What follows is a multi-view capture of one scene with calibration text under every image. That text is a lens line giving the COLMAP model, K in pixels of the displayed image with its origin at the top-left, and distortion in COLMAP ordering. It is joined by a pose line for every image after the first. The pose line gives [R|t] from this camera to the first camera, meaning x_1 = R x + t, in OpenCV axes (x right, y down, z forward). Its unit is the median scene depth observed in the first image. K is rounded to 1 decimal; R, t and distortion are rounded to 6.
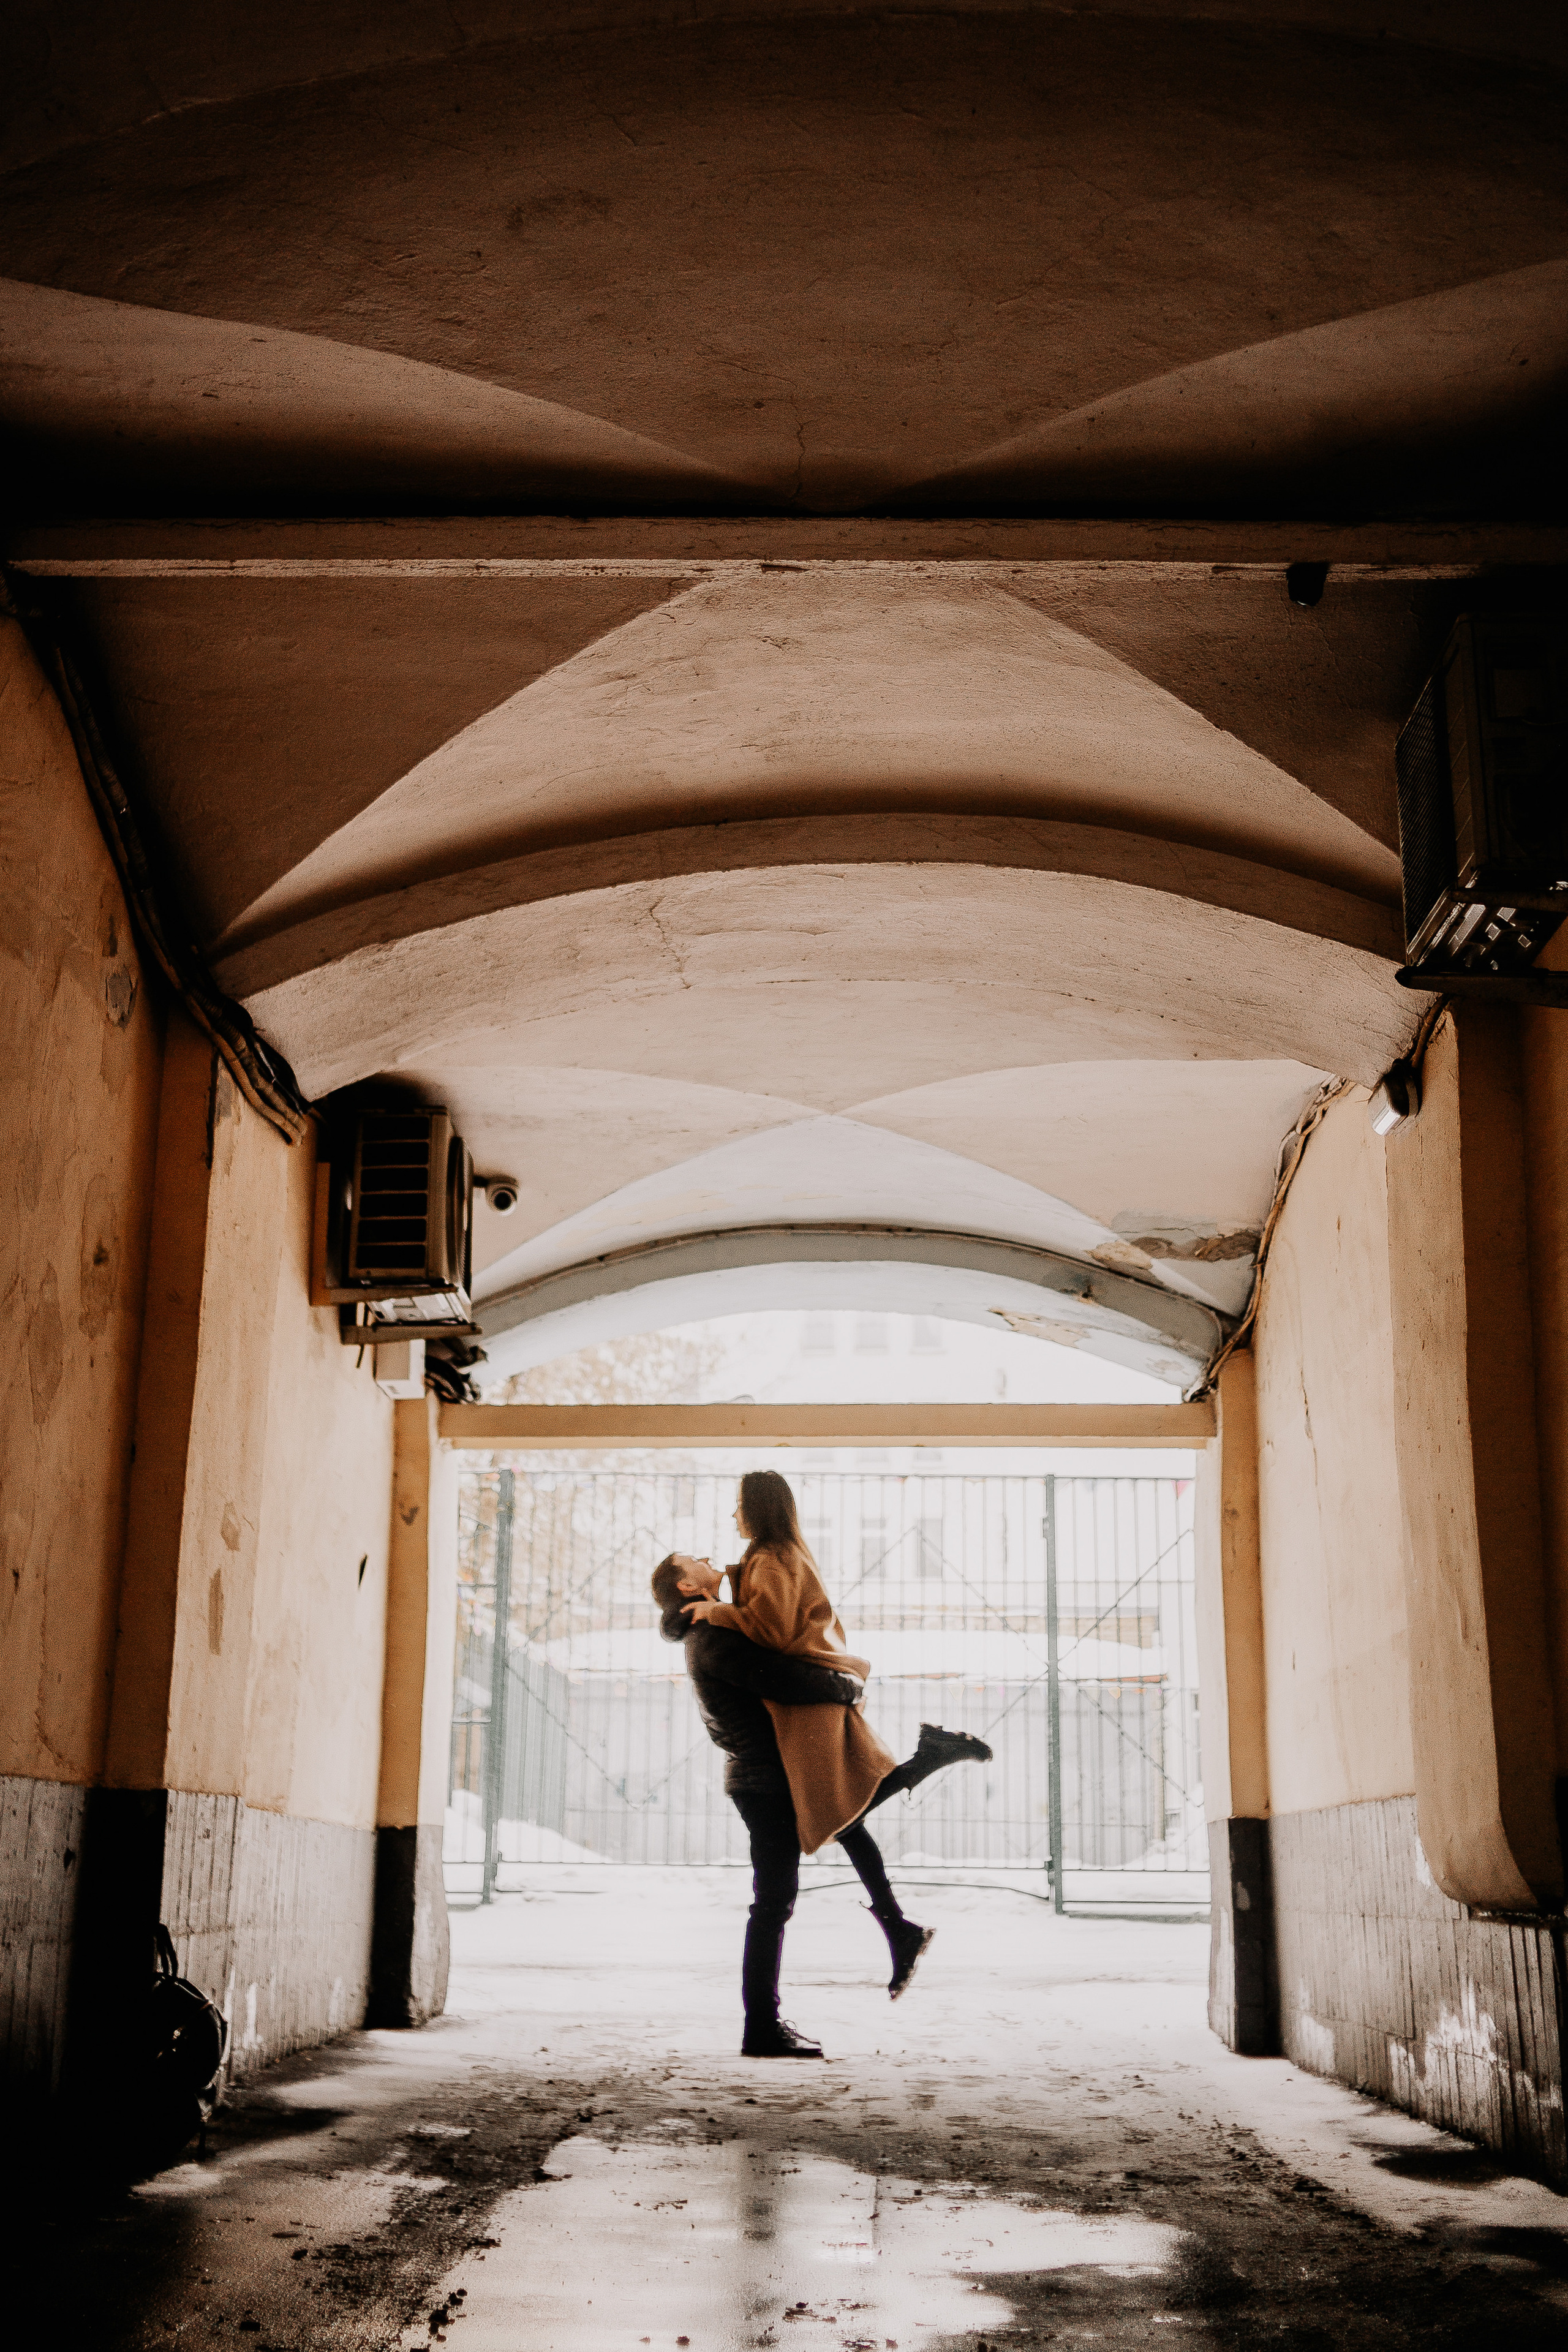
lens RADIAL K [[2322.5, 0, 768.1], [0, 2322.5, 1116.1], [0, 0, 1]] dist [-0.008692, -0.008842]
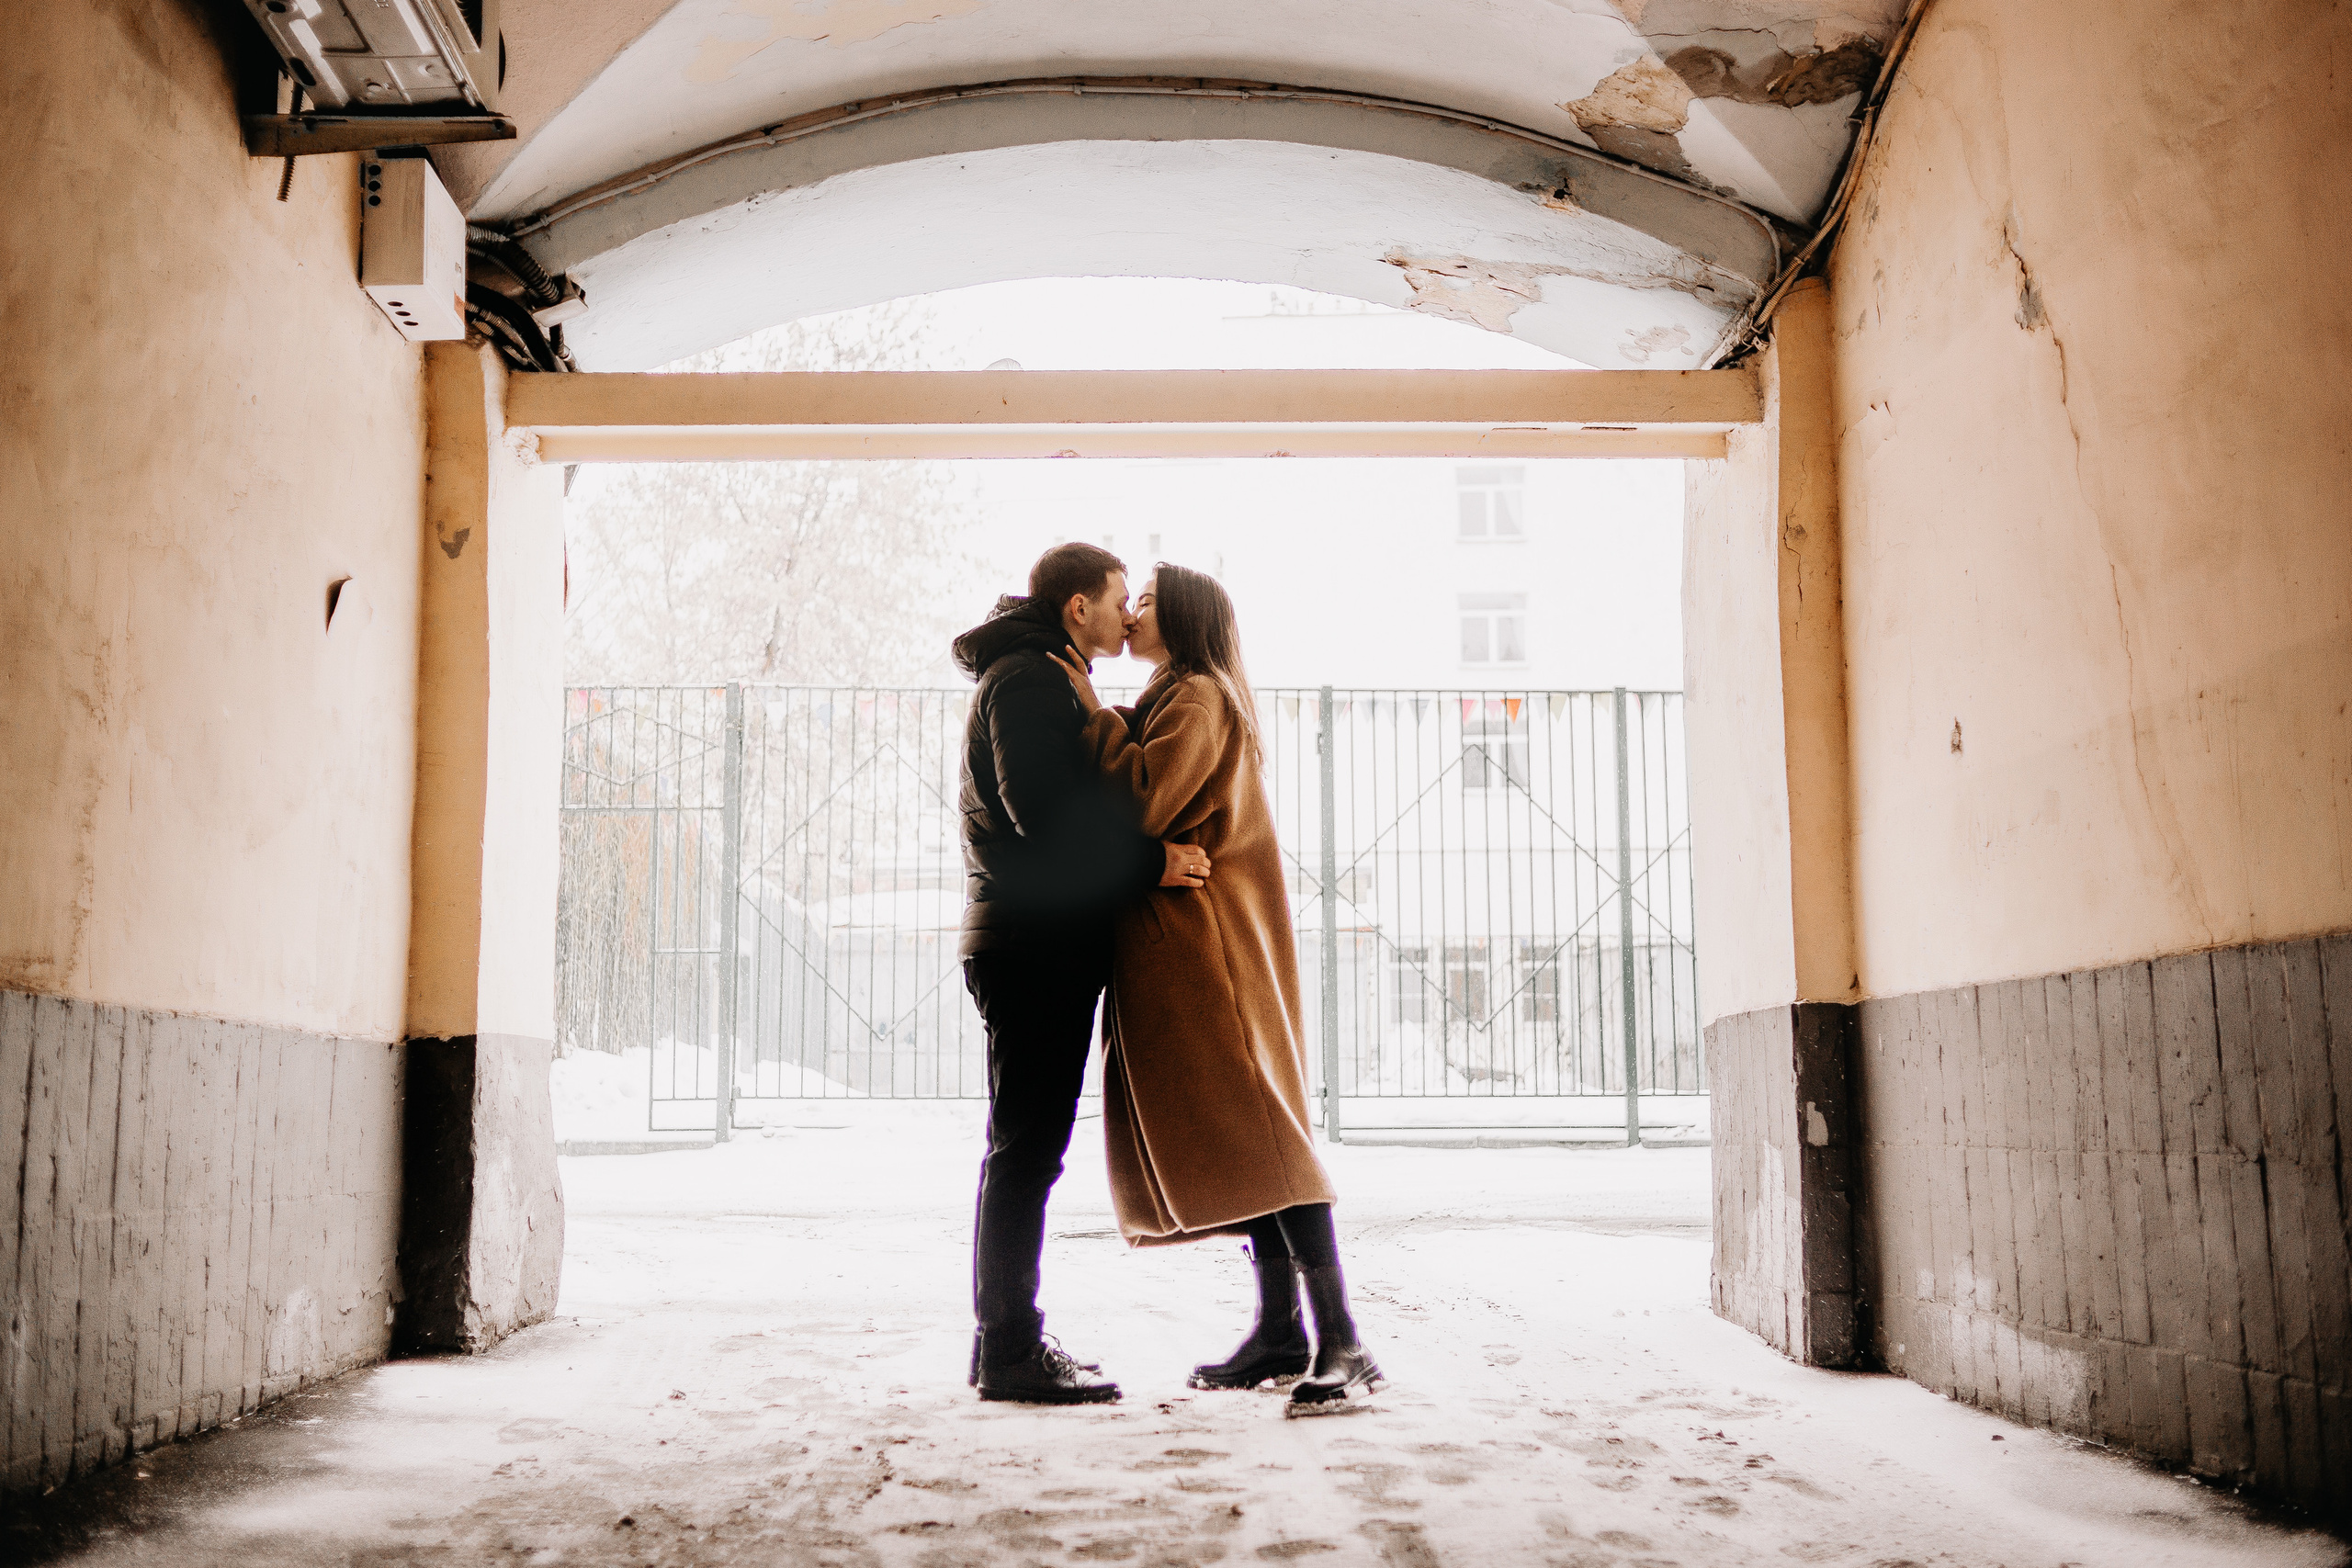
lens RADIAL K [[2322.3, 0, 1176.0], [0, 2322.3, 784.0], [0, 0, 1]] dist [-0.008692, -0.008842]
pose [[0.997657, -0.006908, 0.068068, -0.008292], [-0.005284, 0.984138, 0.177324, 0.125752], [-0.068213, -0.177268, 0.981796, 0.382501]]
